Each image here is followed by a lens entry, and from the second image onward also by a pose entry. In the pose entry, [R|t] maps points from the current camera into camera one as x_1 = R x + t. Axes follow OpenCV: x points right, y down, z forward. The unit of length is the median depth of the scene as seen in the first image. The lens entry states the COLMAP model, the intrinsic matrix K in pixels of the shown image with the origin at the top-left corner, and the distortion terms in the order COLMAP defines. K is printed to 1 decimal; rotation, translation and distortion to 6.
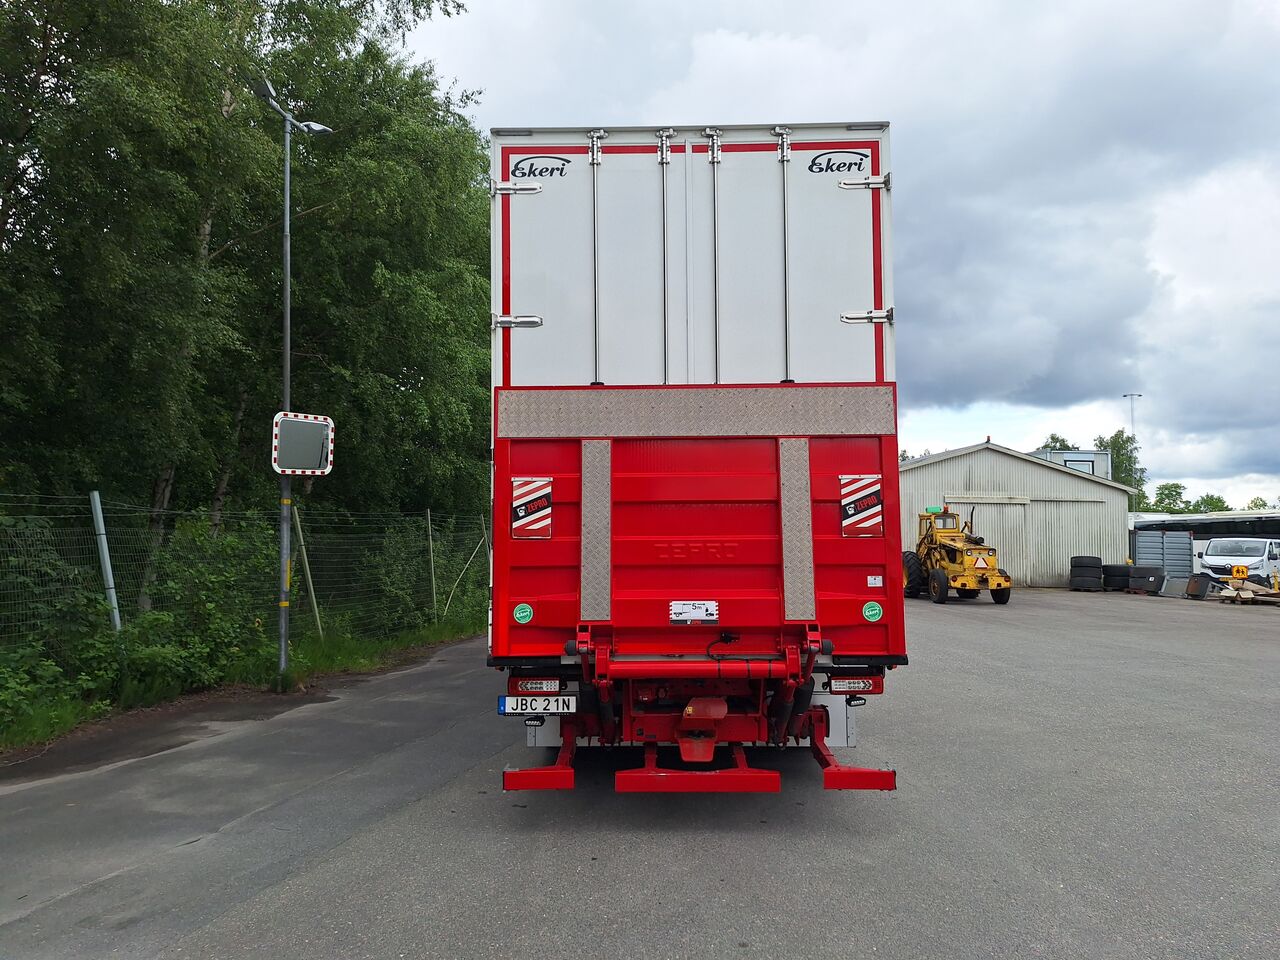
lens RADIAL K [[883.1, 0, 640.0], [0, 883.1, 480.0], [0, 0, 1]] dist [0.106657, -0.139623]
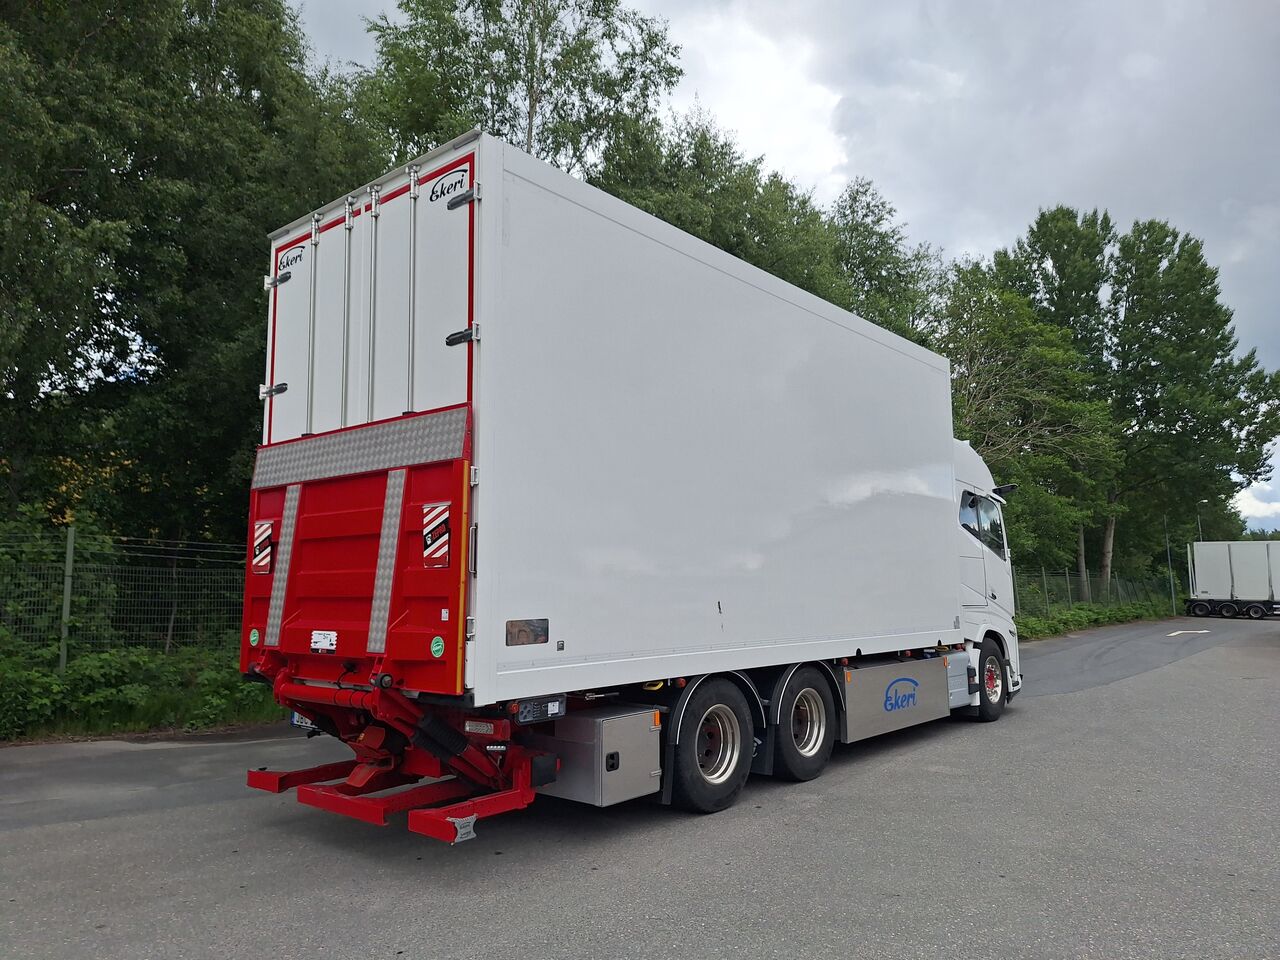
lens RADIAL K [[883.1, 0, 640.0], [0, 883.1, 480.0], [0, 0, 1]] dist [0.106657, -0.139623]
pose [[0.772373, -0.075028, -0.630723, 1.022008], [0.050833, 0.997115, -0.056363, 0.034679], [0.633132, 0.011471, 0.773959, 0.396119]]
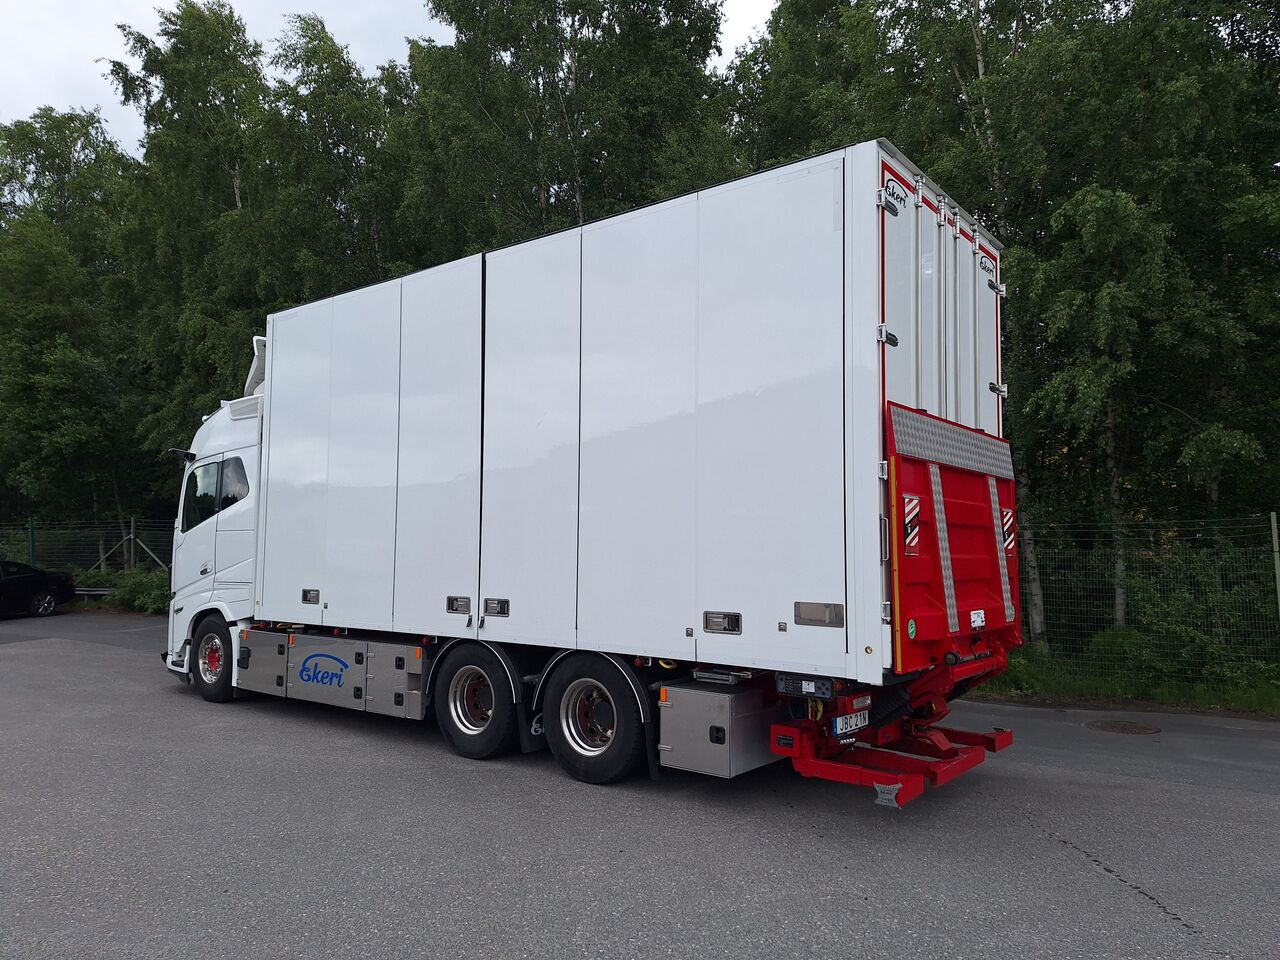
lens RADIAL K [[883.1, 0, 640.0], [0, 883.1, 480.0], [0, 0, 1]] dist [0.106657, -0.139623]
pose [[0.603120, 0.074441, 0.794169, -1.130690], [-0.068465, 0.996793, -0.041439, 0.043515], [-0.794707, -0.029380, 0.606282, 0.628395]]
